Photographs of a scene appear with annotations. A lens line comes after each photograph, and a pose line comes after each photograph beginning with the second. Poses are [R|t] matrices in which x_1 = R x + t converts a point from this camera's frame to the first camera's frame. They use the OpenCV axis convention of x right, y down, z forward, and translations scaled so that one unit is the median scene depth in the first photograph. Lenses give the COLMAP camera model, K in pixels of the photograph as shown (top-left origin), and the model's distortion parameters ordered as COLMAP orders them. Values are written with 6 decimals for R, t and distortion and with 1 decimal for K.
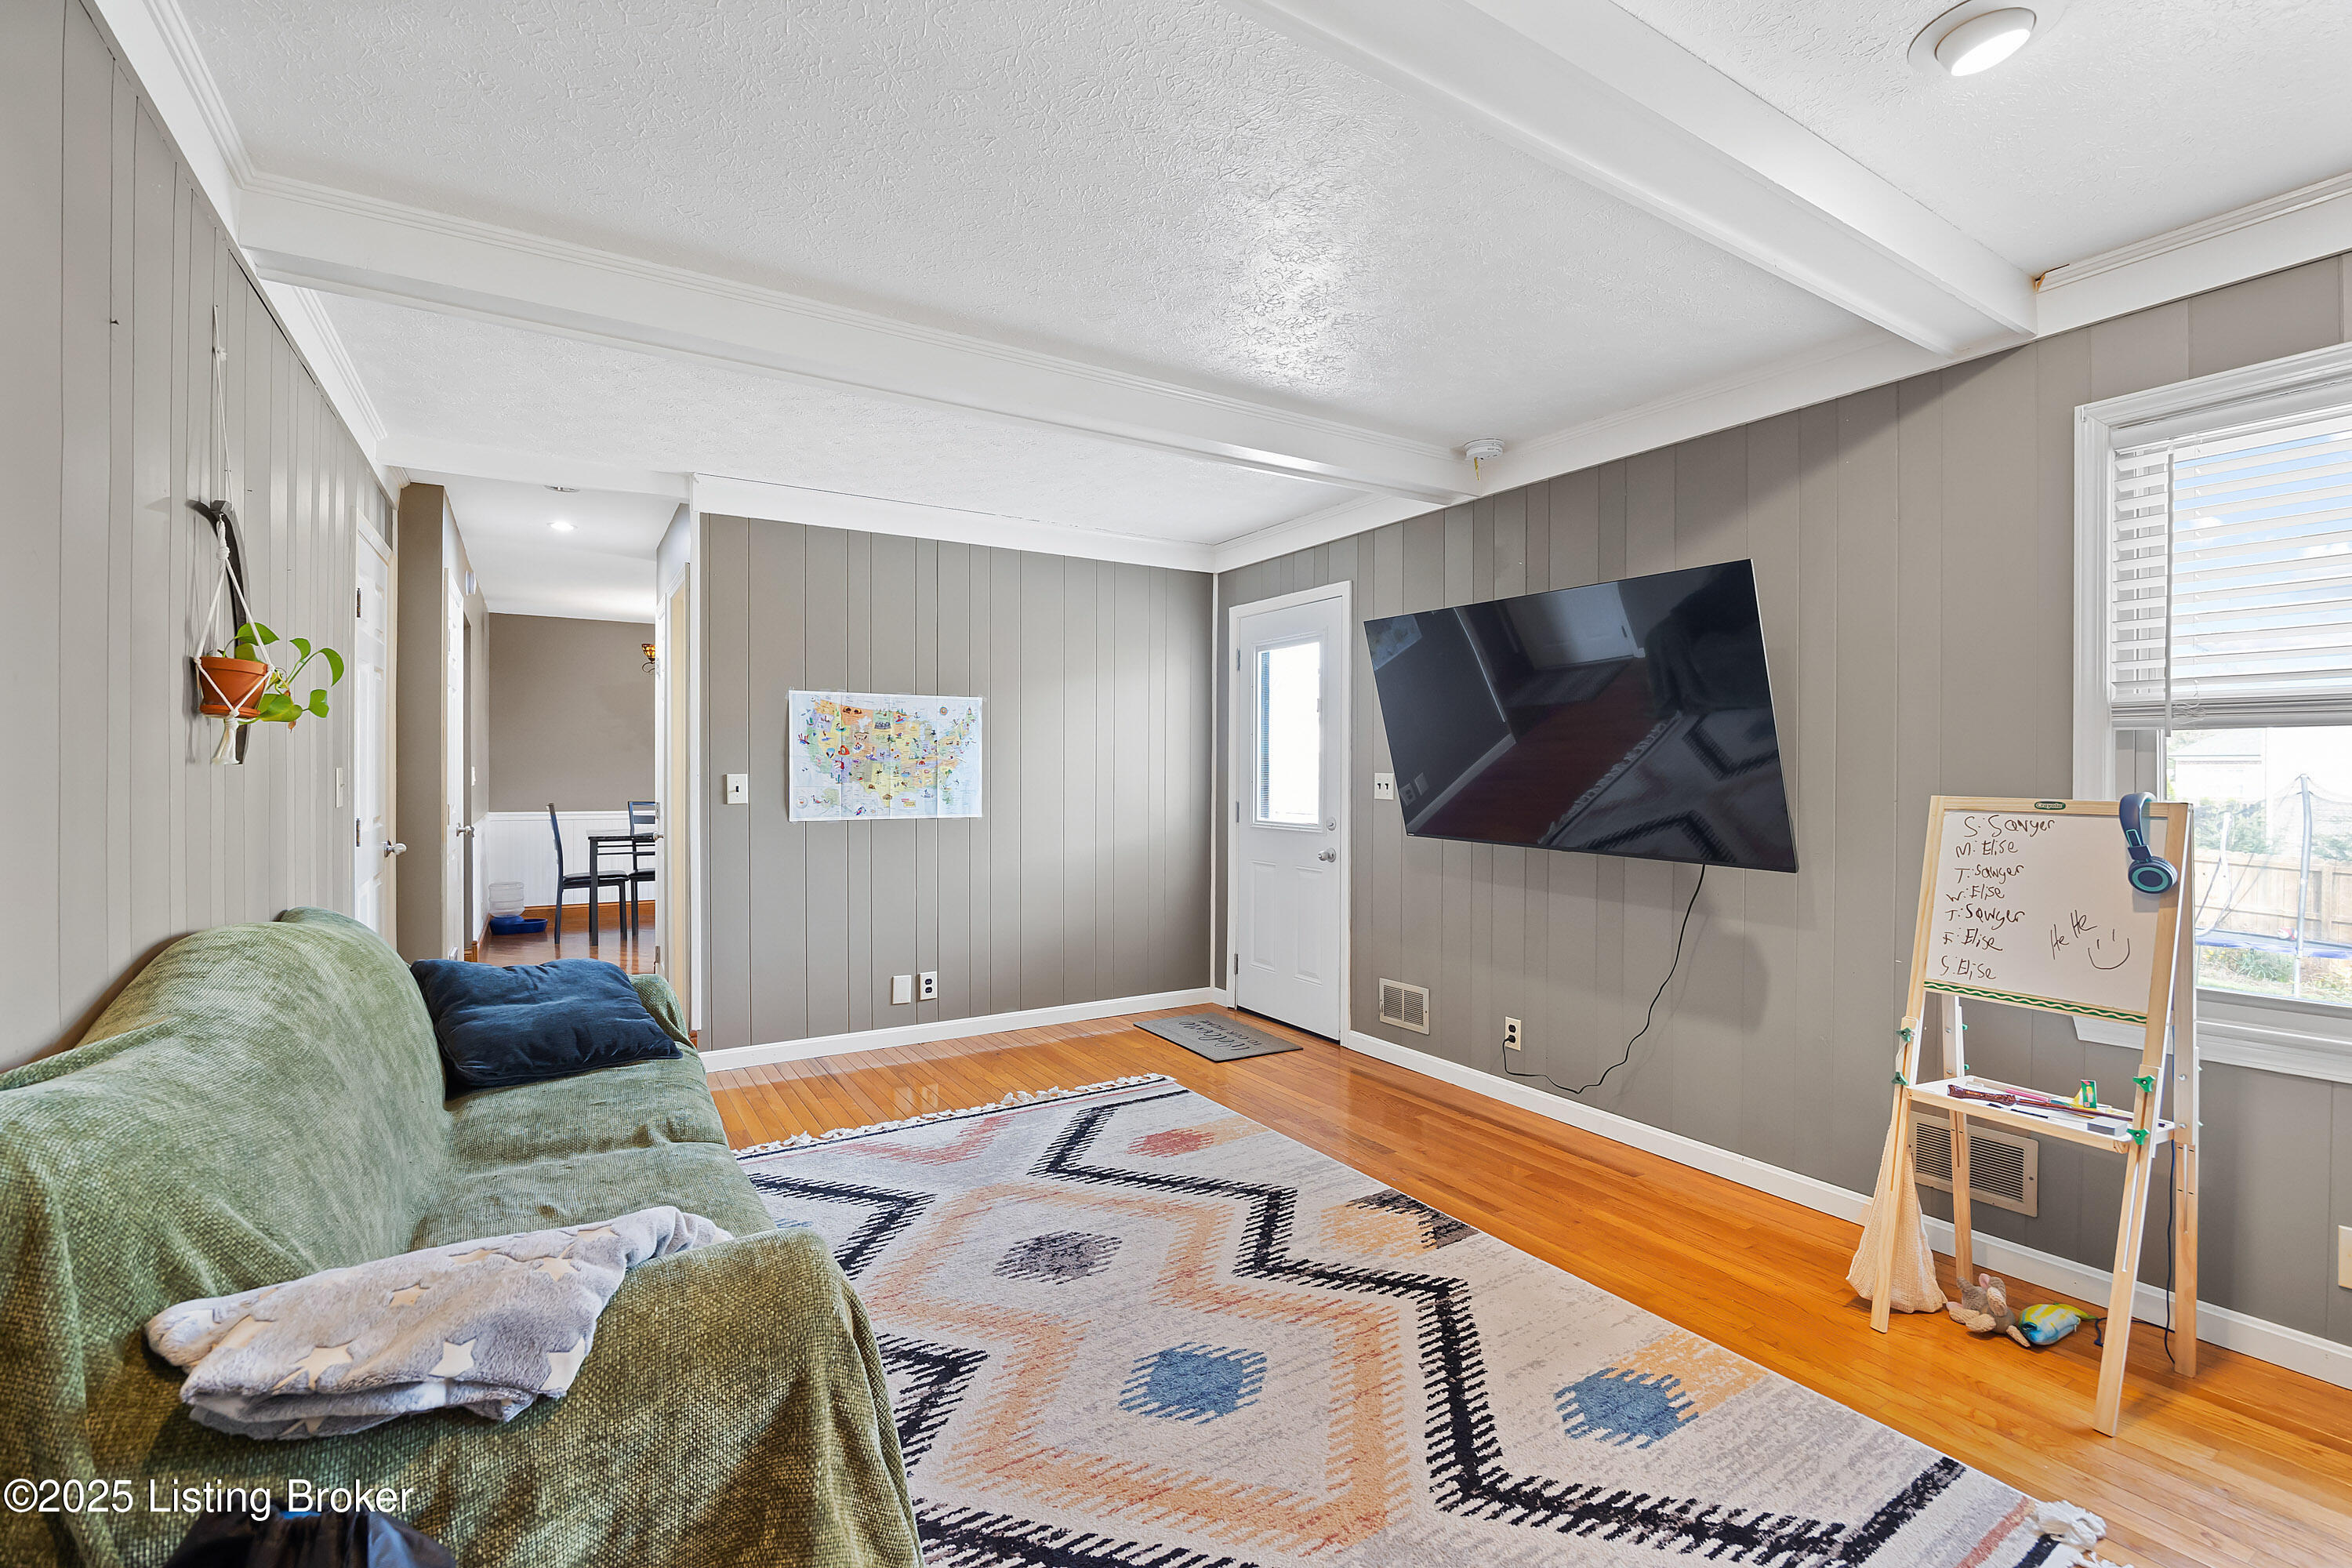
lens RADIAL K [[1090.8, 0, 1189.1], [0, 1090.8, 778.1], [0, 0, 1]] dist [-0.018041, 0.000177]
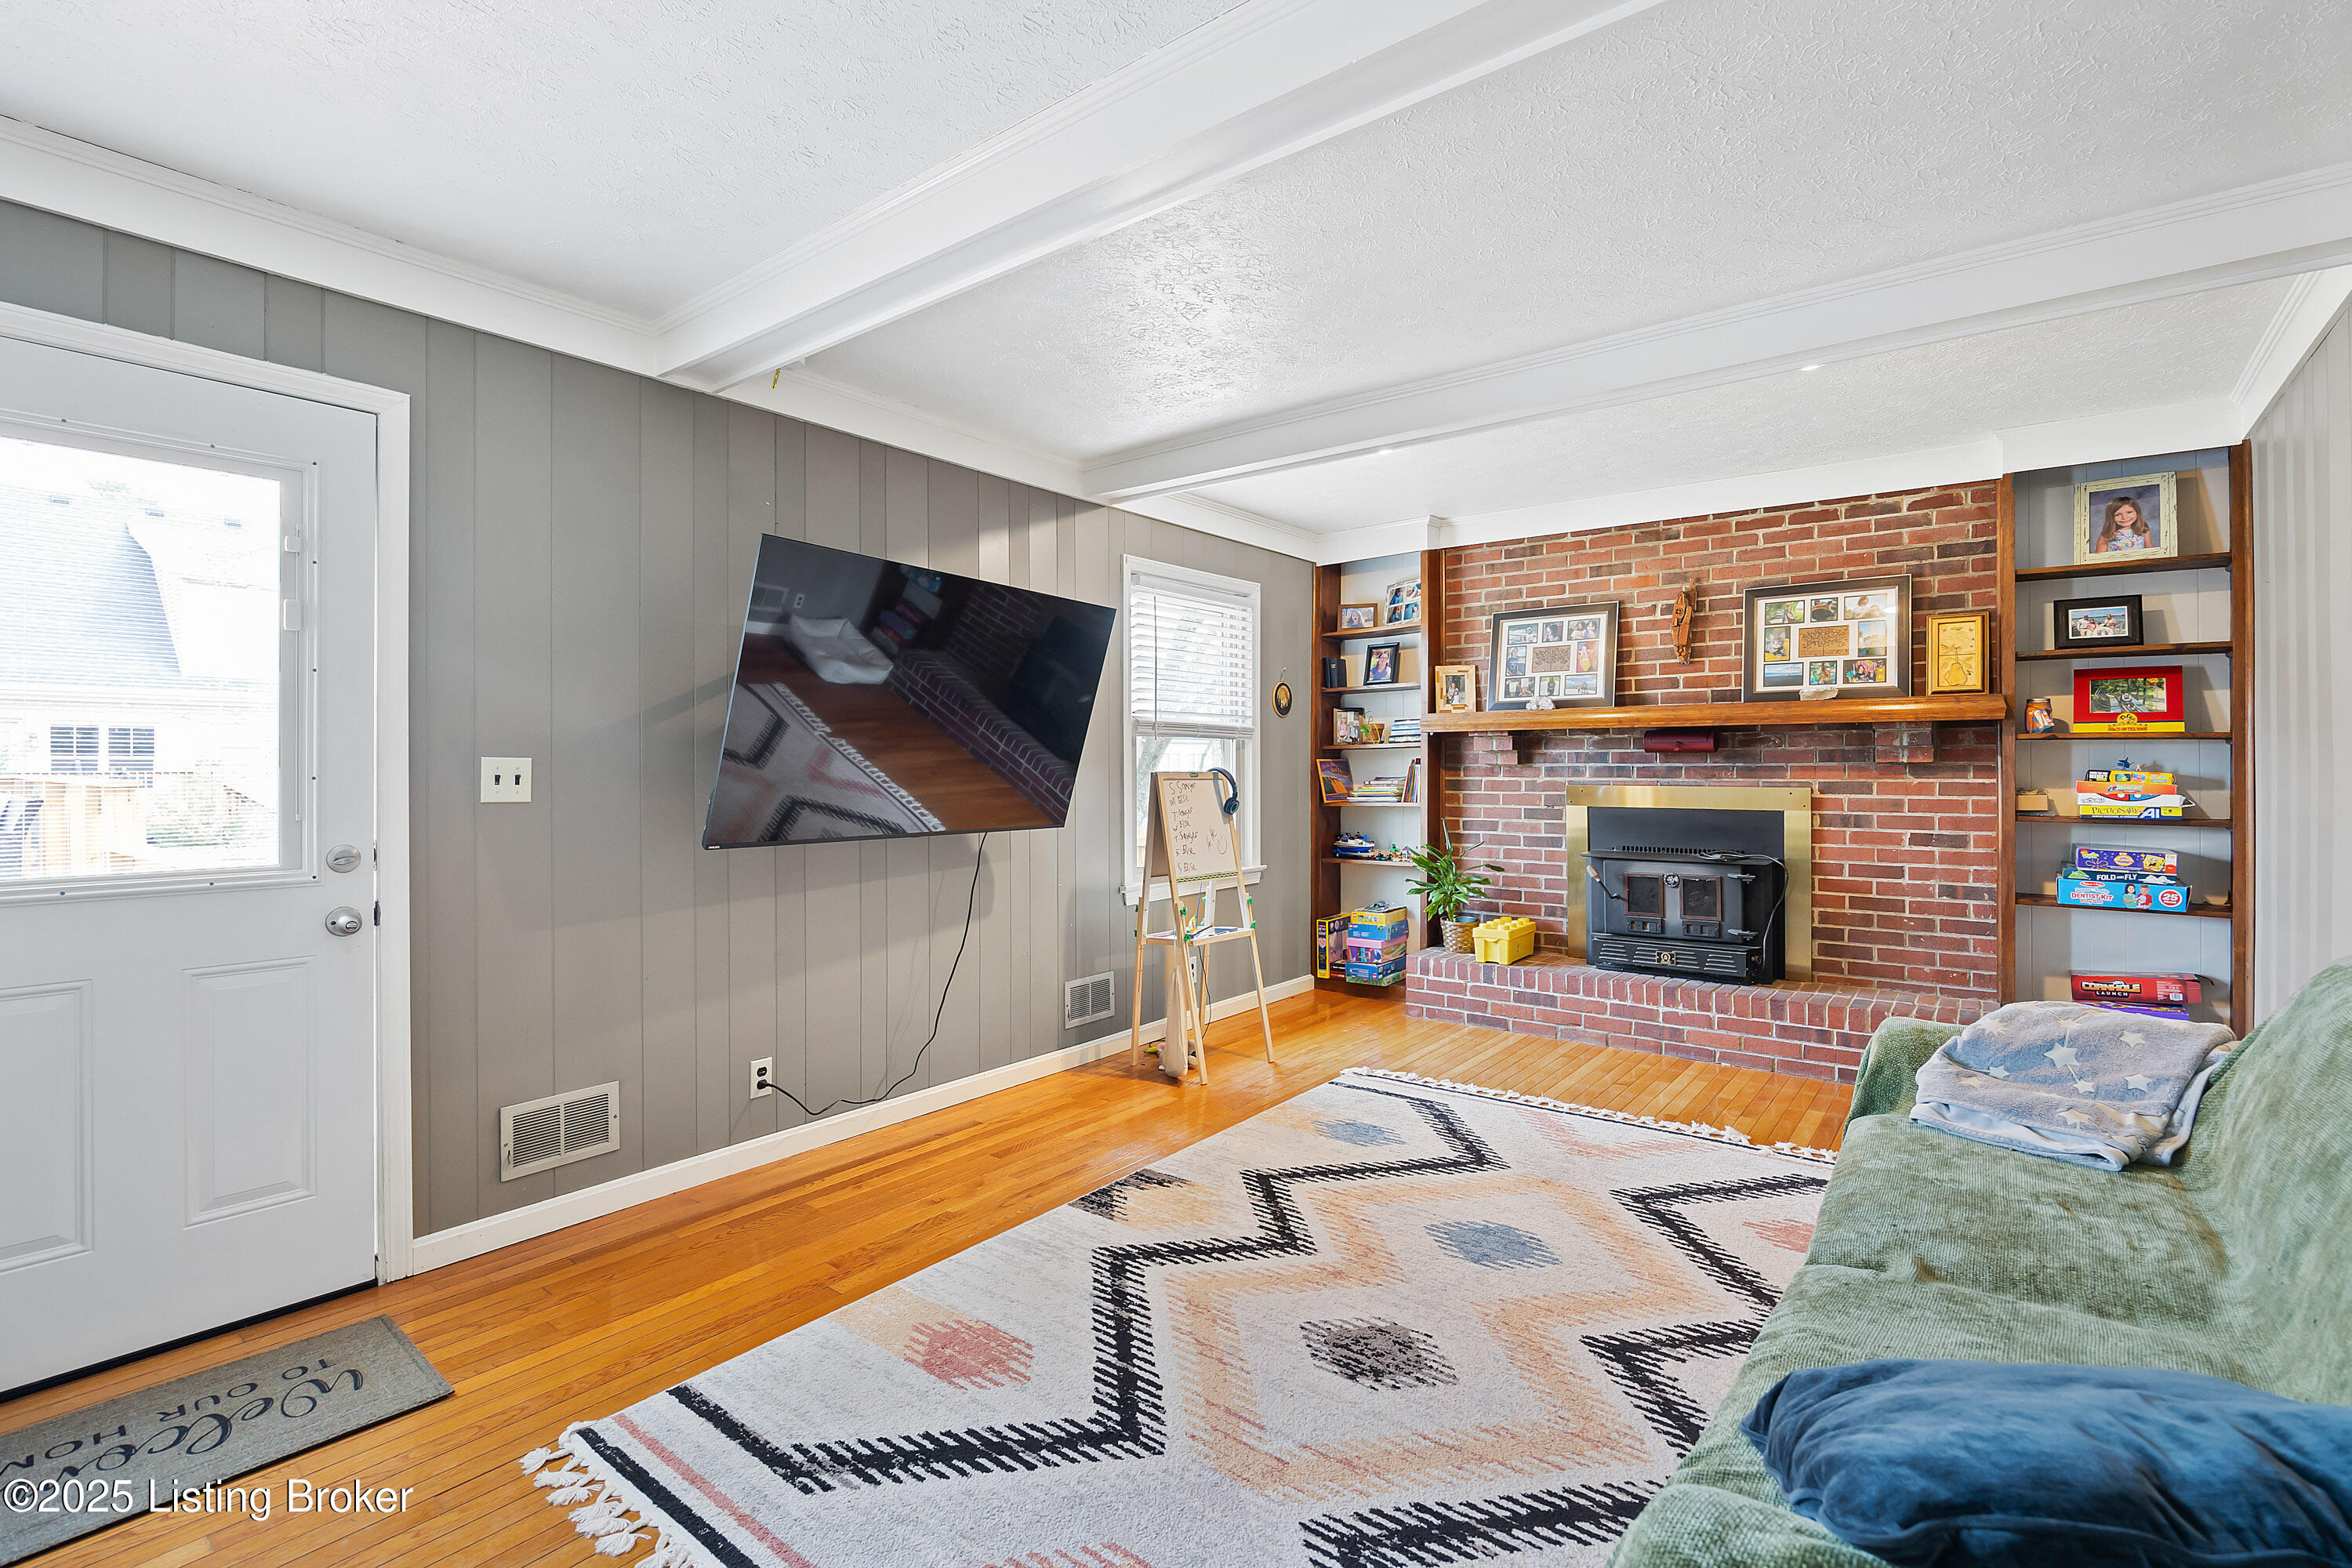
lens RADIAL K [[1090.8, 0, 1188.1], [0, 1090.8, 767.0], [0, 0, 1]] dist [-0.018041, 0.000177]
pose [[-0.373957, -0.007374, 0.927417, -0.720803], [0.004384, 0.999943, 0.009718, -0.005143], [-0.927436, 0.007700, -0.373903, 1.264134]]
